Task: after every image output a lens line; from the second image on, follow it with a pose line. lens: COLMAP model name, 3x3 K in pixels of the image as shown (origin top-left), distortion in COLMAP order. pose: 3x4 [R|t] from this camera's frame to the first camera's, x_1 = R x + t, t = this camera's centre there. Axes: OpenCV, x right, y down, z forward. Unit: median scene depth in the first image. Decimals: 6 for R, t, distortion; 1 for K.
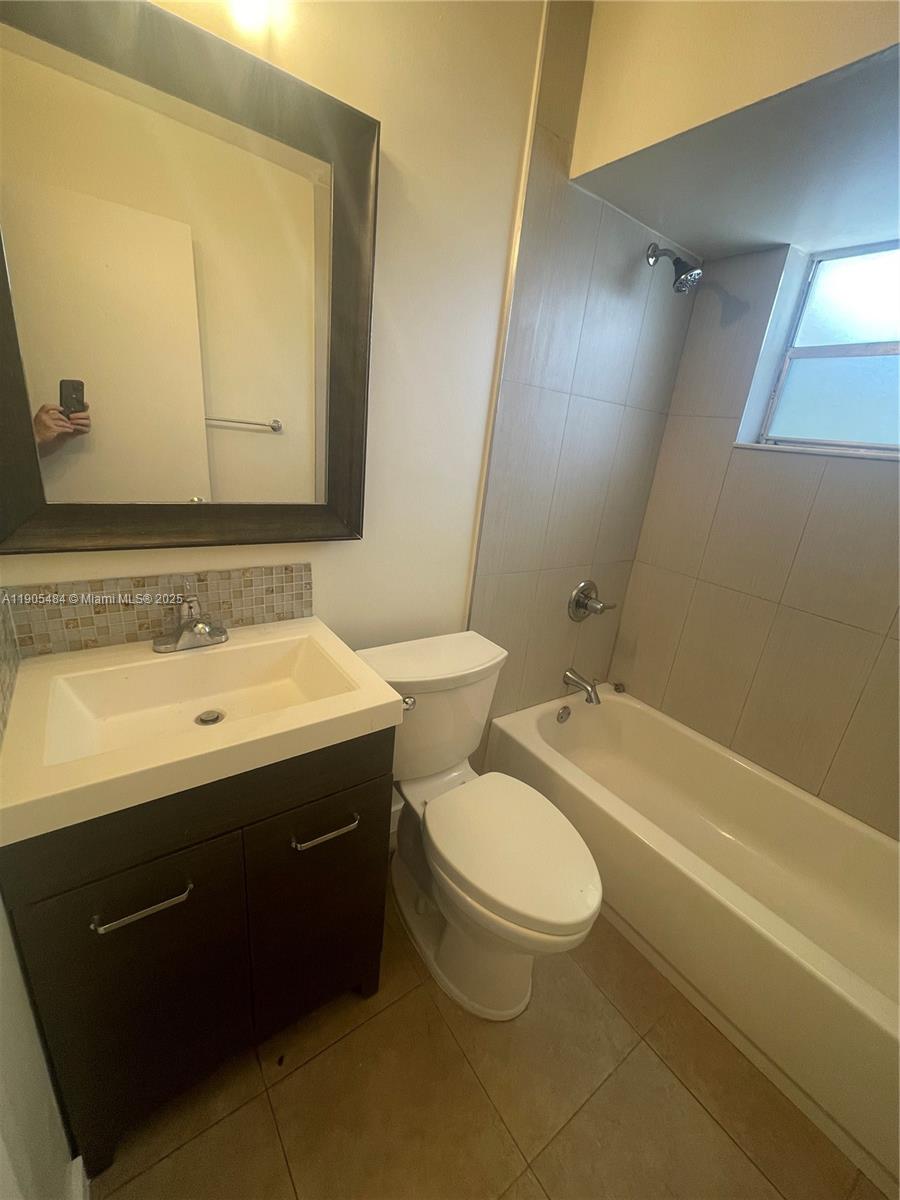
lens RADIAL K [[478.7, 0, 450.0], [0, 478.7, 600.7], [0, 0, 1]] dist [-0.007196, 0.001526]
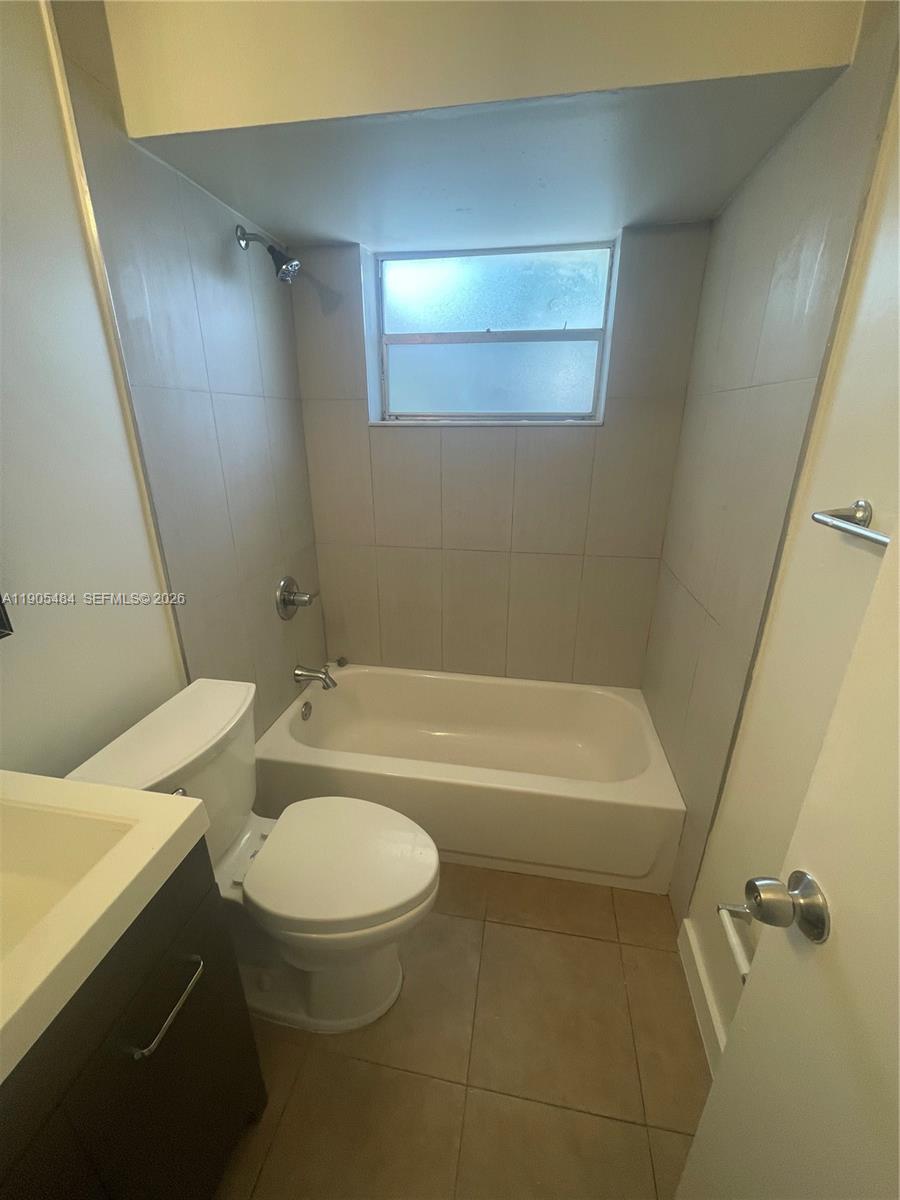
lens RADIAL K [[478.7, 0, 451.8], [0, 478.7, 599.0], [0, 0, 1]] dist [-0.007196, 0.001526]
pose [[0.715169, -0.332587, 0.614751, -0.100466], [0.290578, 0.941400, 0.171264, -0.079880], [-0.635686, 0.056150, 0.769902, 0.033086]]
